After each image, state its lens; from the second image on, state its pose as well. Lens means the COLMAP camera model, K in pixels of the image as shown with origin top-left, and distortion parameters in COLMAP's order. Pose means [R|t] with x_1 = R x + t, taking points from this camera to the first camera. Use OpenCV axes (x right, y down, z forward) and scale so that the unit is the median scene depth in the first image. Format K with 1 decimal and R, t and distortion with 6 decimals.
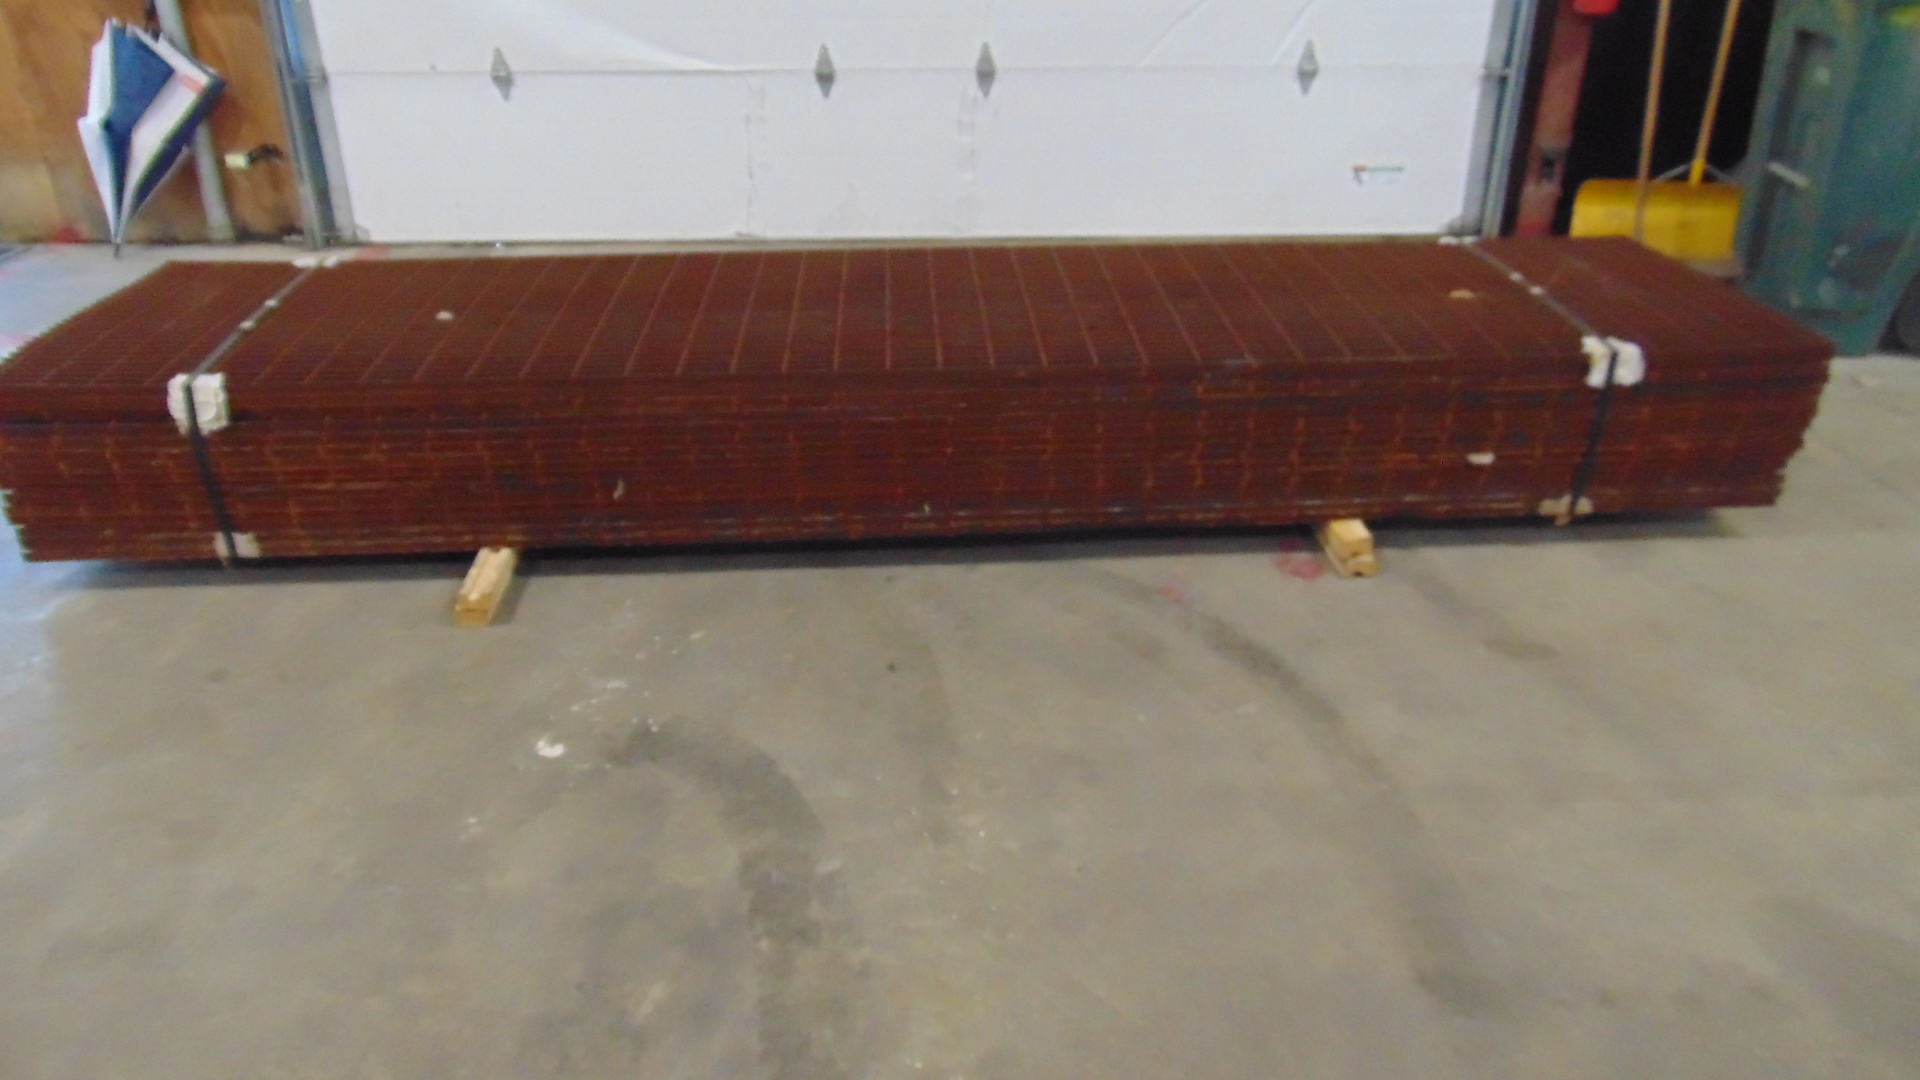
lens RADIAL K [[1426.9, 0, 954.0], [0, 1426.9, 537.9], [0, 0, 1]] dist [-0.047258, 0.097201]
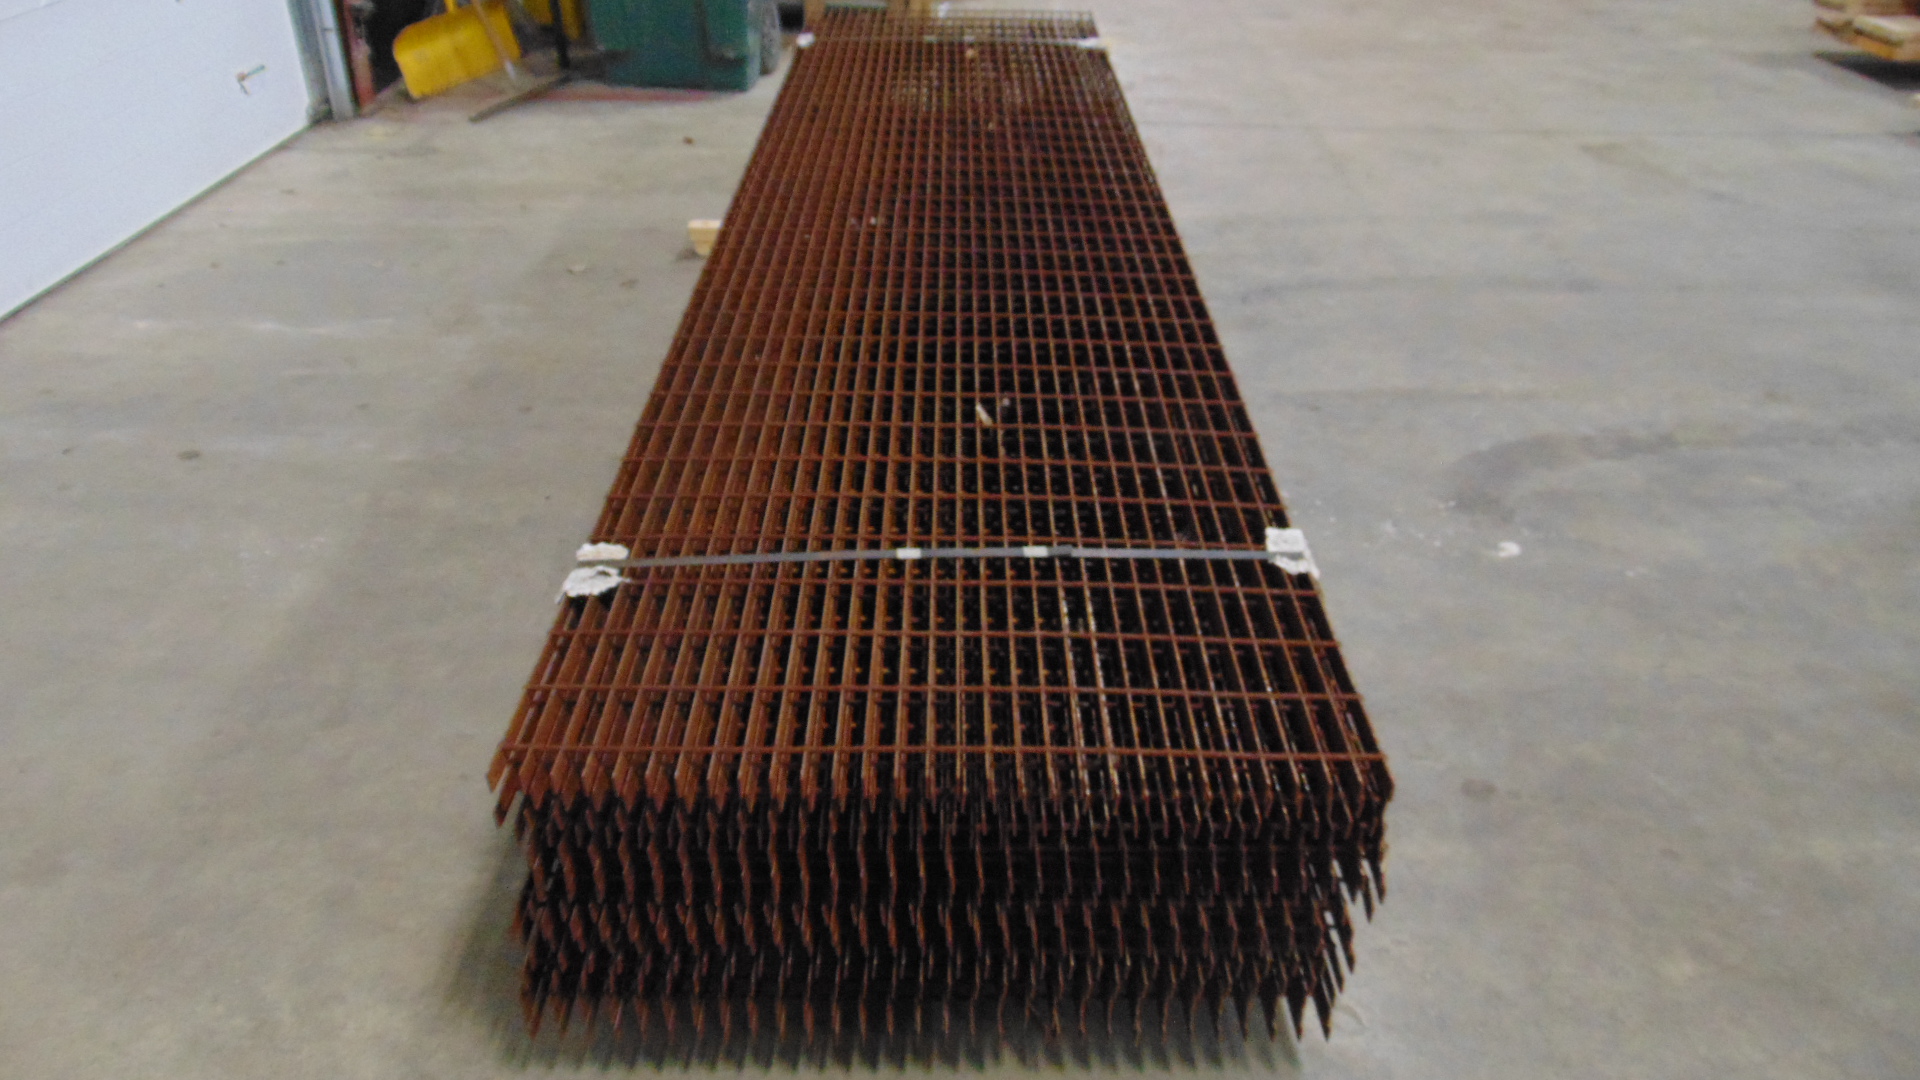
lens RADIAL K [[1426.9, 0, 954.0], [0, 1426.9, 537.9], [0, 0, 1]] dist [-0.047258, 0.097201]
pose [[0.042553, -0.511449, 0.858260, -0.577878], [0.432016, 0.783995, 0.445774, -0.246889], [-0.900862, 0.351813, 0.254315, 0.518536]]
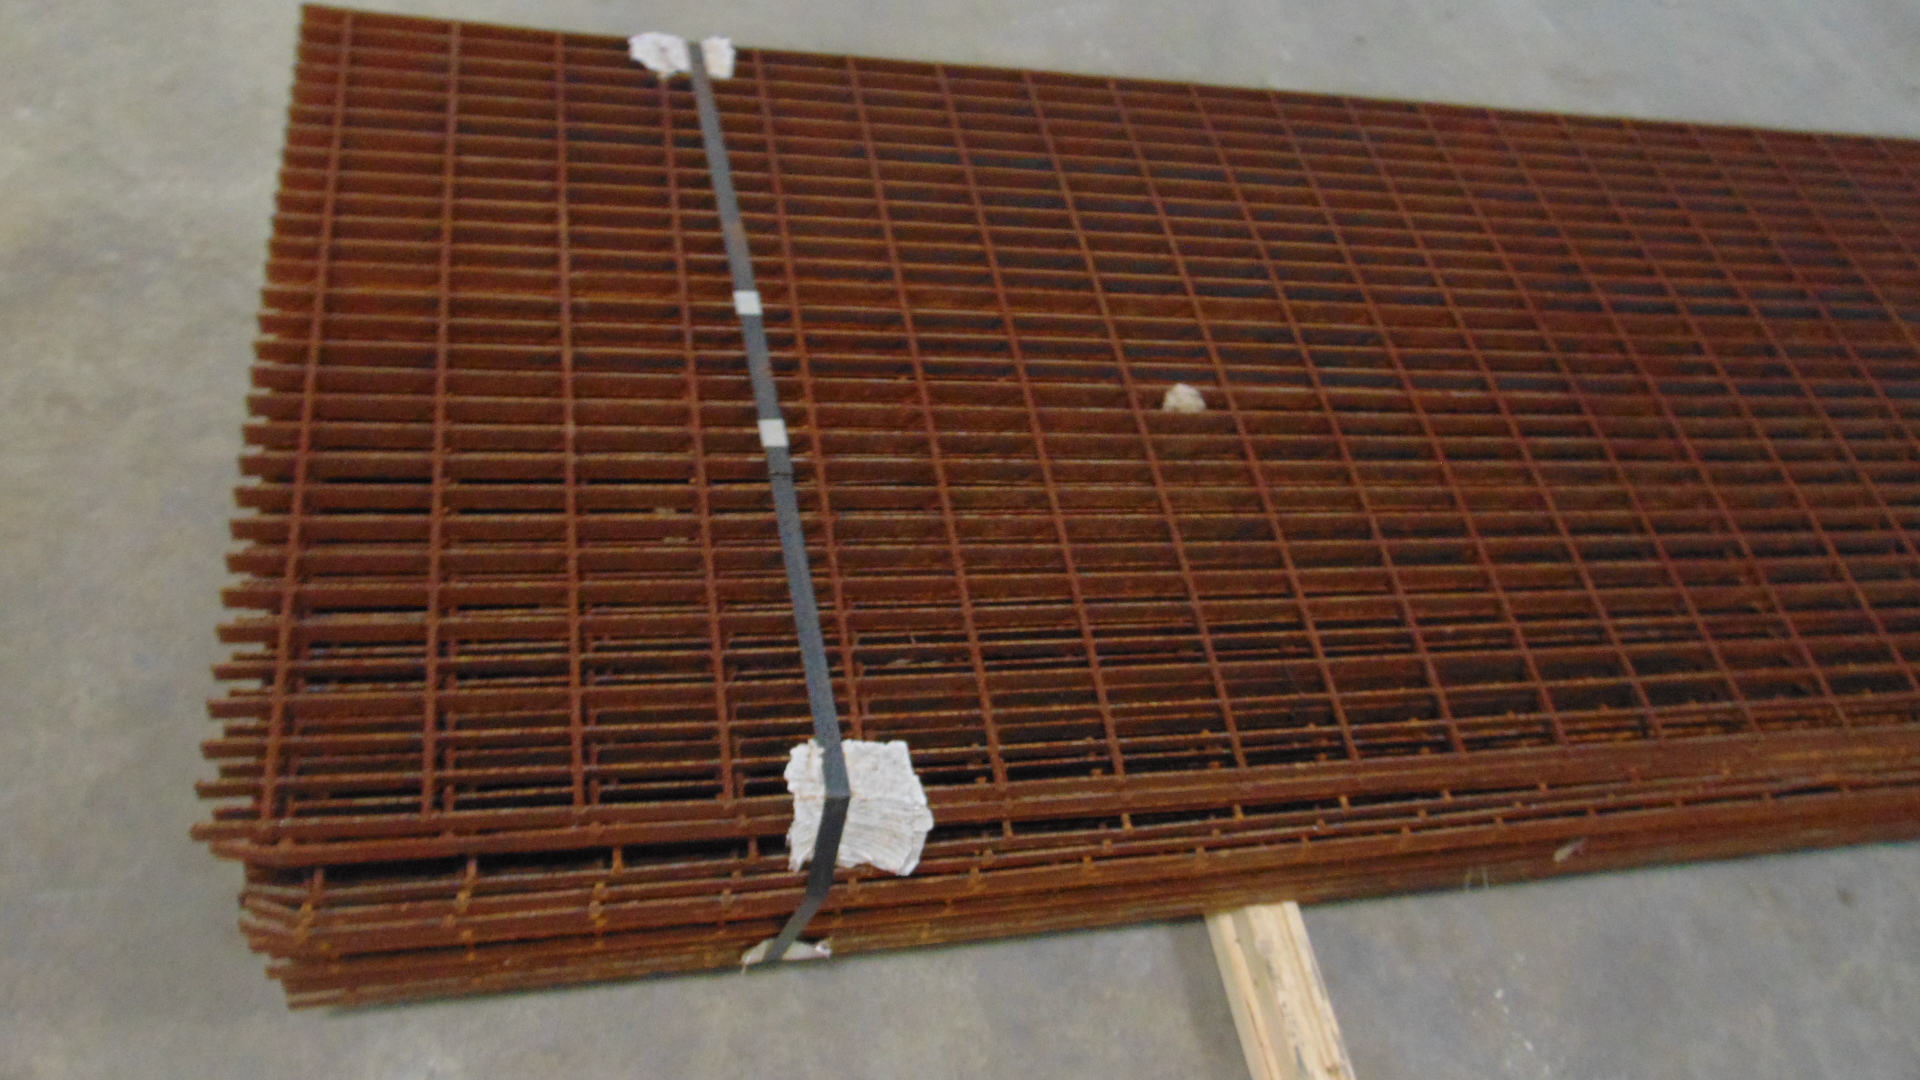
lens RADIAL K [[1426.9, 0, 954.0], [0, 1426.9, 537.9], [0, 0, 1]] dist [-0.047258, 0.097201]
pose [[0.962414, 0.027997, 0.270140, -0.324881], [-0.150881, 0.882168, 0.446110, -0.180931], [-0.225819, -0.470101, 0.853235, 0.371561]]
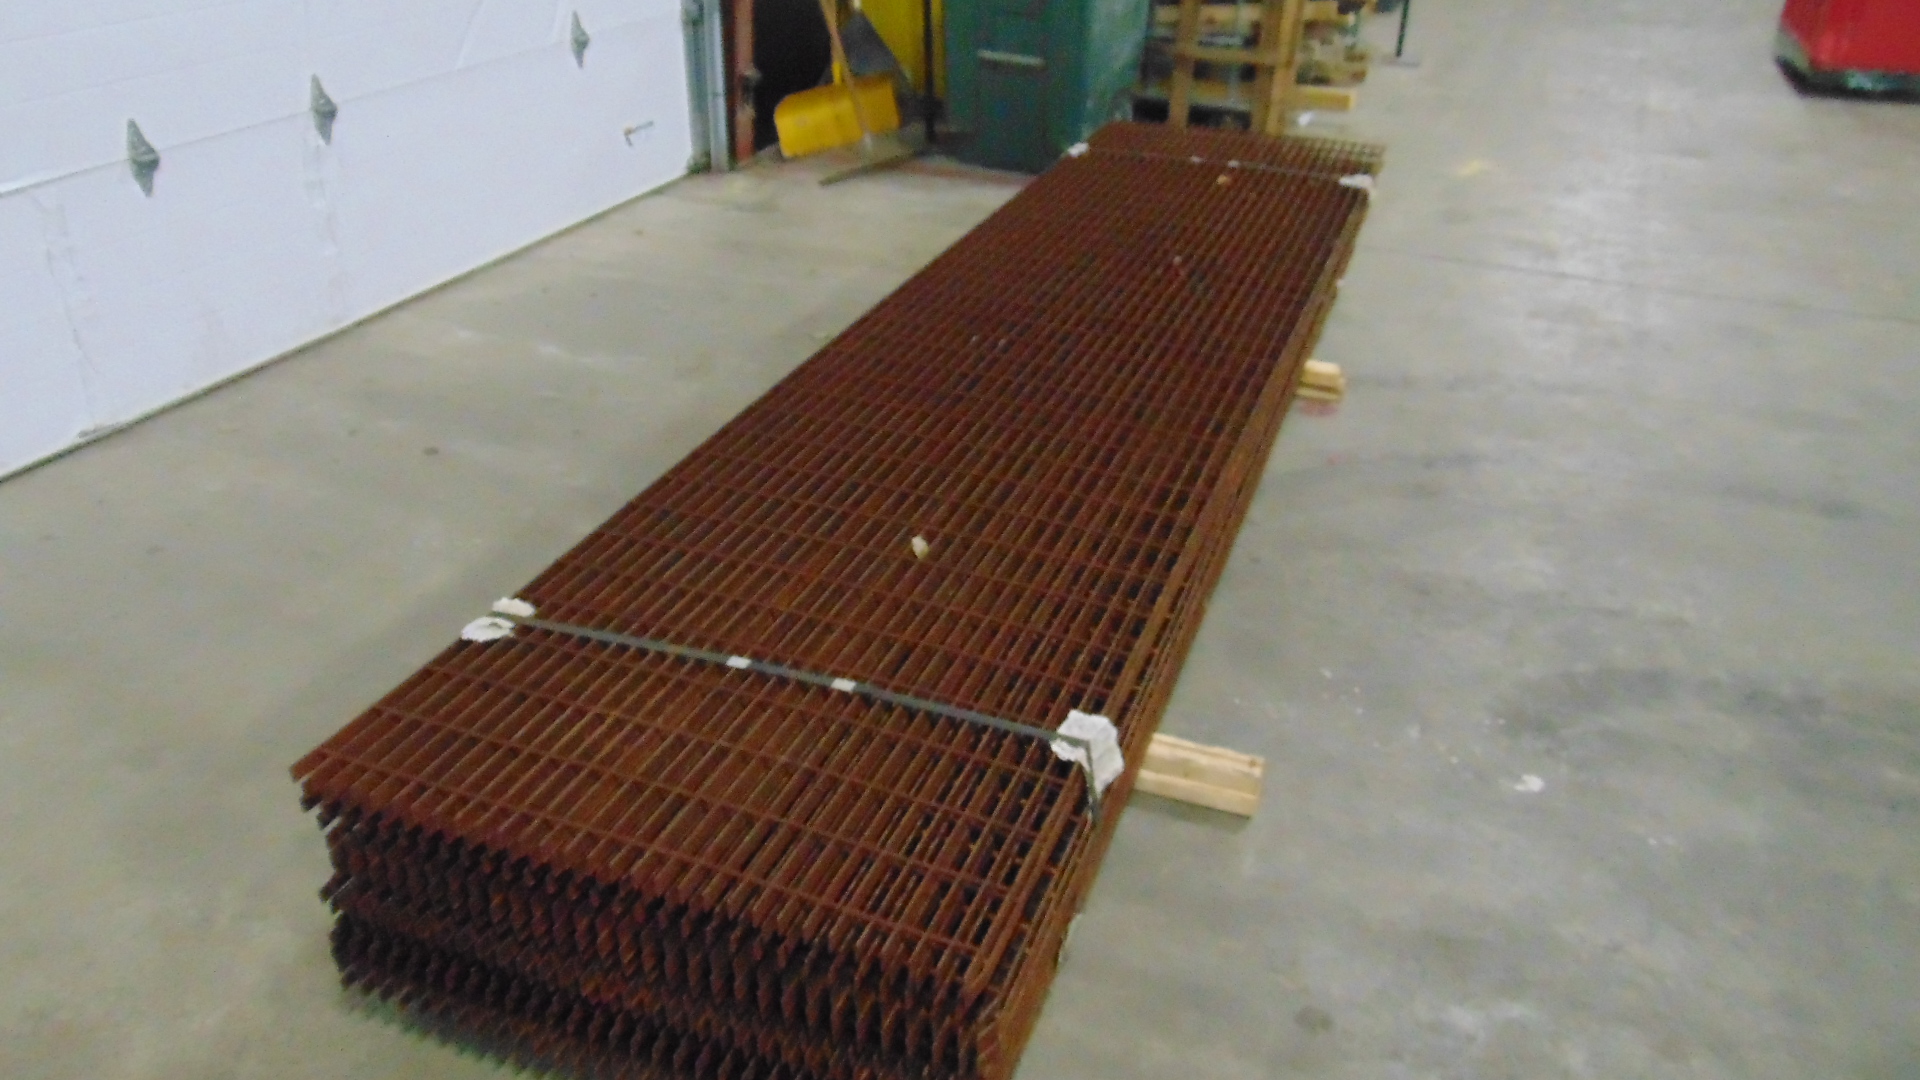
lens RADIAL K [[1426.9, 0, 954.0], [0, 1426.9, 537.9], [0, 0, 1]] dist [-0.047258, 0.097201]
pose [[0.402144, -0.439714, 0.803077, -0.557575], [0.388490, 0.876201, 0.285214, -0.213278], [-0.829069, 0.197291, 0.523183, 0.364518]]
